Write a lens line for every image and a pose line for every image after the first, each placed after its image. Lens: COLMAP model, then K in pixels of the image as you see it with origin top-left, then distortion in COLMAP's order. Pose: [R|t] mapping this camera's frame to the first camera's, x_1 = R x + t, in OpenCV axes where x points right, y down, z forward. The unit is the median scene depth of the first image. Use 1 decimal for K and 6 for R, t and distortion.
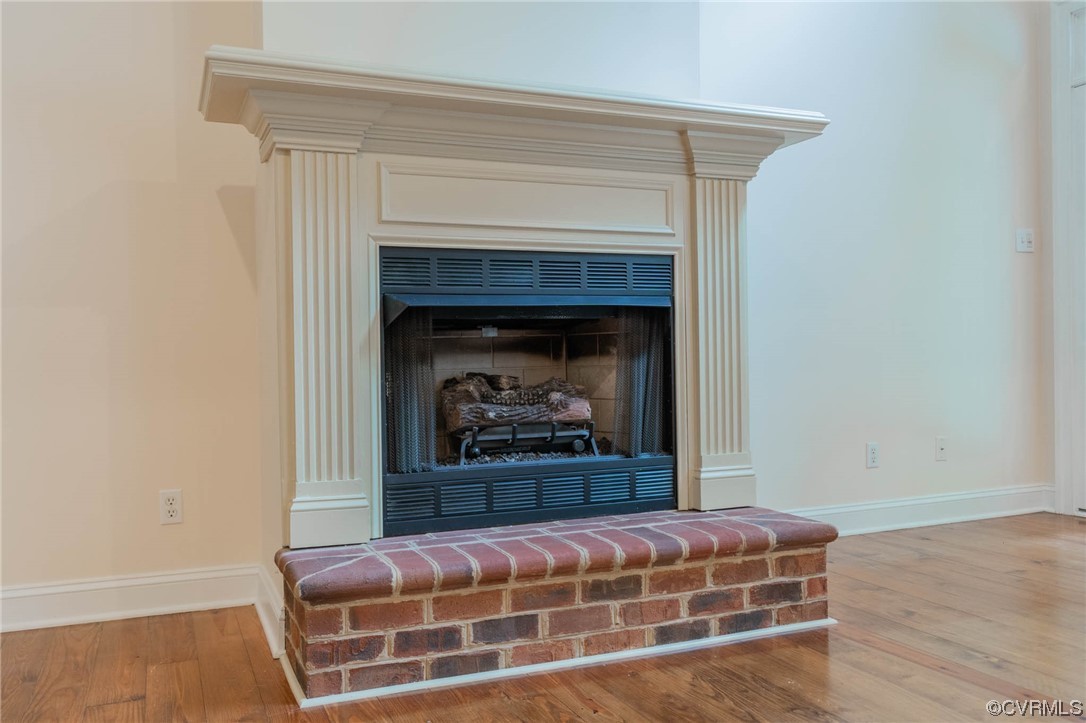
lens RADIAL K [[928.1, 0, 536.3], [0, 928.1, 365.7], [0, 0, 1]] dist [0.004201, -0.000994]
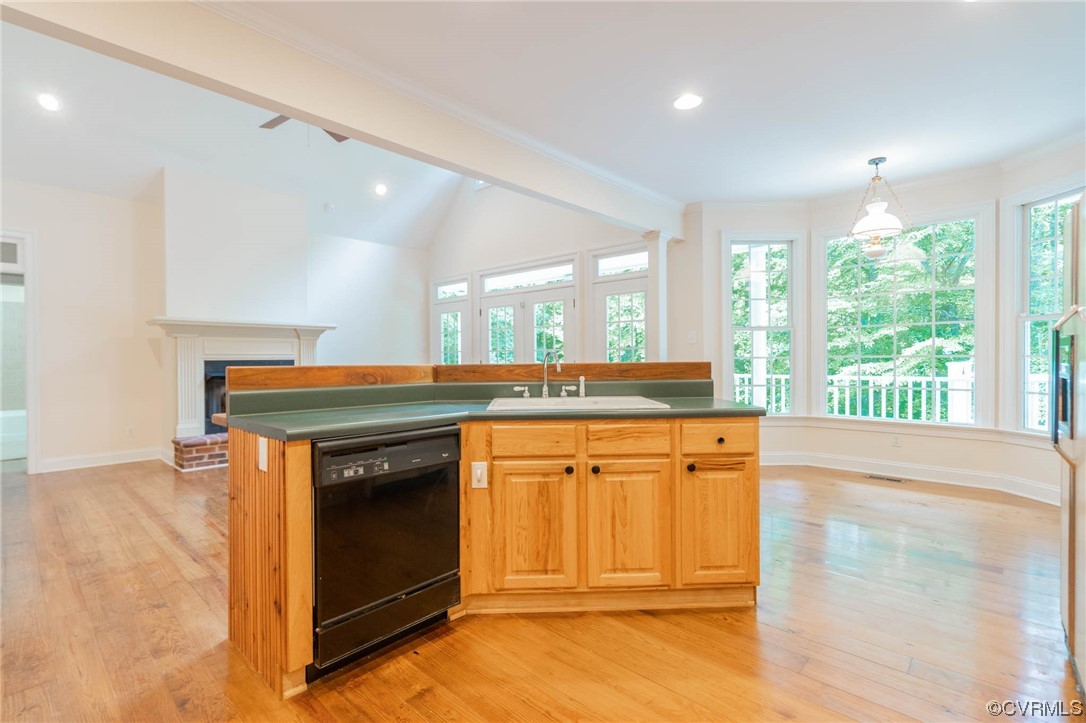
lens RADIAL K [[497.9, 0, 542.7], [0, 497.9, 364.8], [0, 0, 1]] dist [0.002607, -0.000195]
pose [[0.903979, 0.007694, 0.427507, 0.223423], [-0.008269, 0.999966, -0.000512, -0.121446], [-0.427496, -0.003073, 0.904012, -1.507544]]
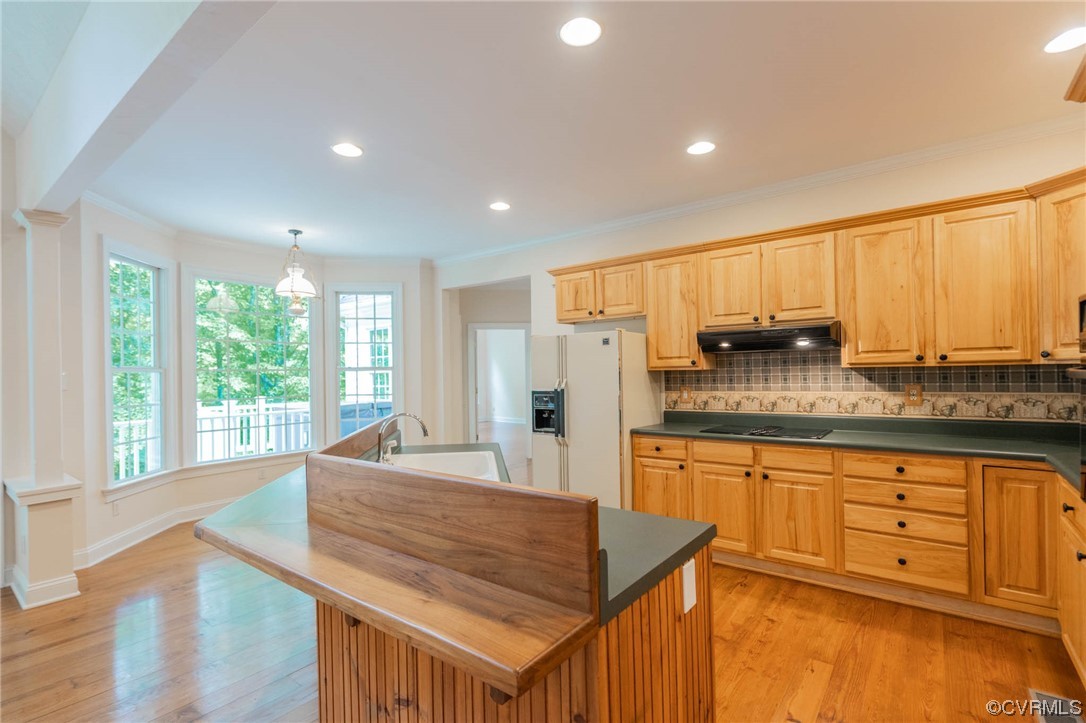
lens RADIAL K [[497.9, 0, 545.5], [0, 497.9, 375.0], [0, 0, 1]] dist [0.002607, -0.000195]
pose [[-0.499848, 0.028954, 0.865629, -0.172240], [0.033799, 0.999332, -0.013909, -0.187917], [-0.865454, 0.022305, -0.500492, -0.440532]]
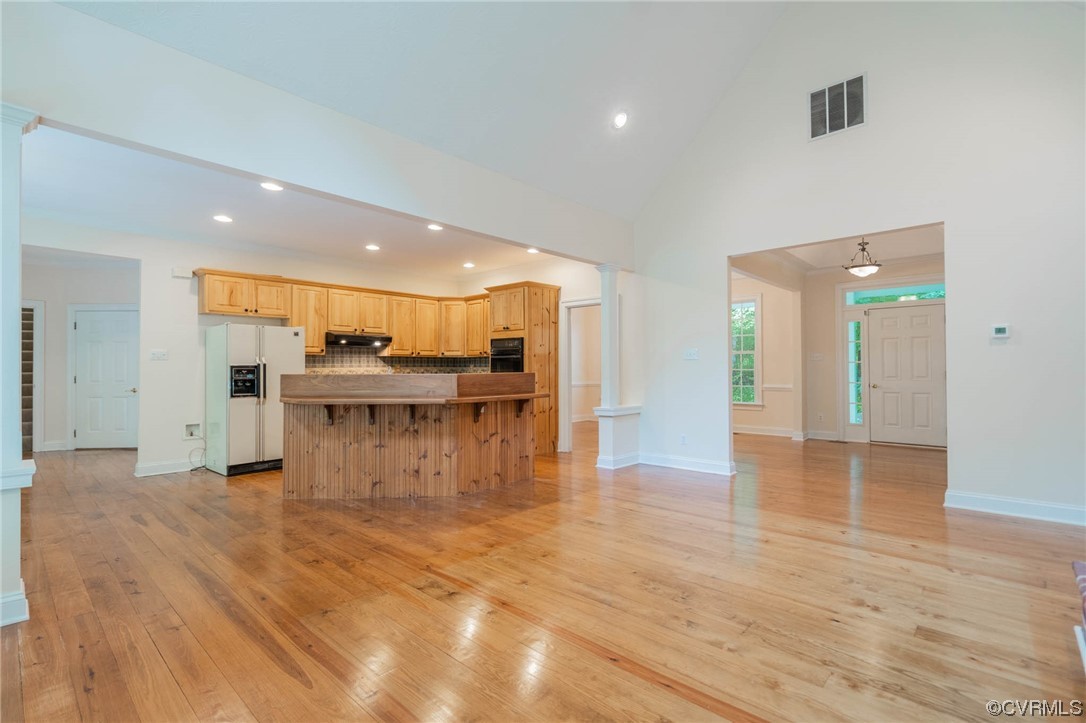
lens RADIAL K [[497.9, 0, 528.1], [0, 497.9, 364.8], [0, 0, 1]] dist [0.002607, -0.000195]
pose [[-0.915788, 0.023096, -0.400998, 0.898400], [0.022136, 0.999730, 0.007028, -0.152608], [0.401052, -0.002440, -0.916052, 1.130025]]
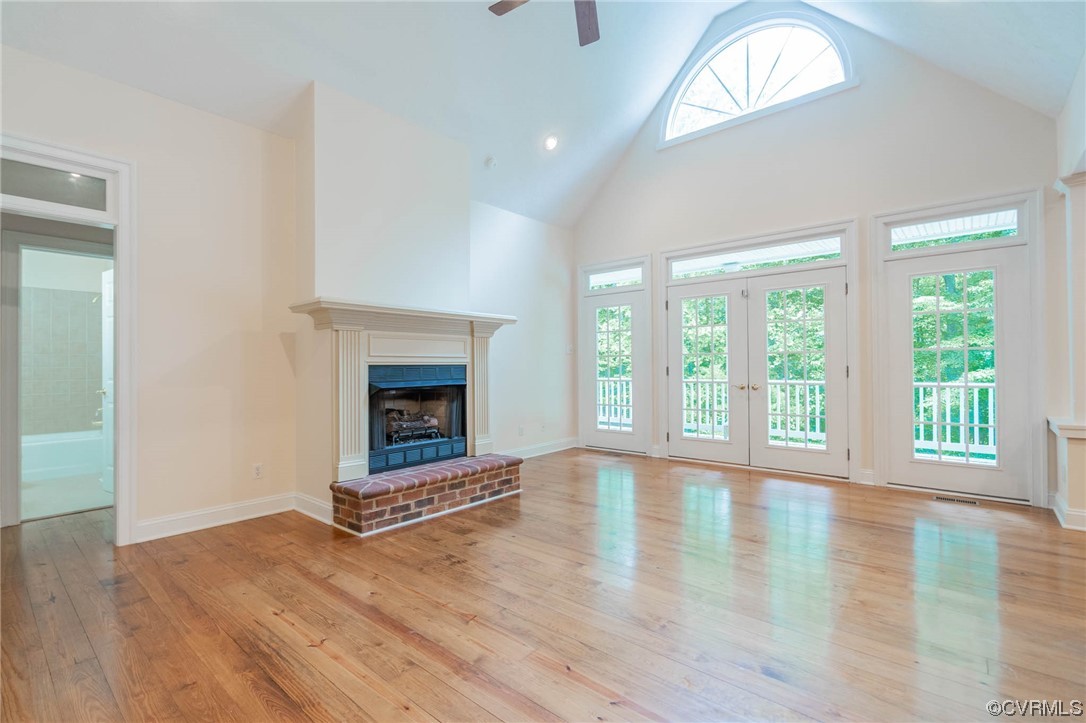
lens RADIAL K [[497.9, 0, 552.1], [0, 497.9, 361.1], [0, 0, 1]] dist [0.002607, -0.000195]
pose [[0.884926, 0.018041, 0.465382, -0.366499], [-0.006690, 0.999639, -0.026030, -0.106602], [-0.465683, 0.019921, 0.884727, -0.506277]]
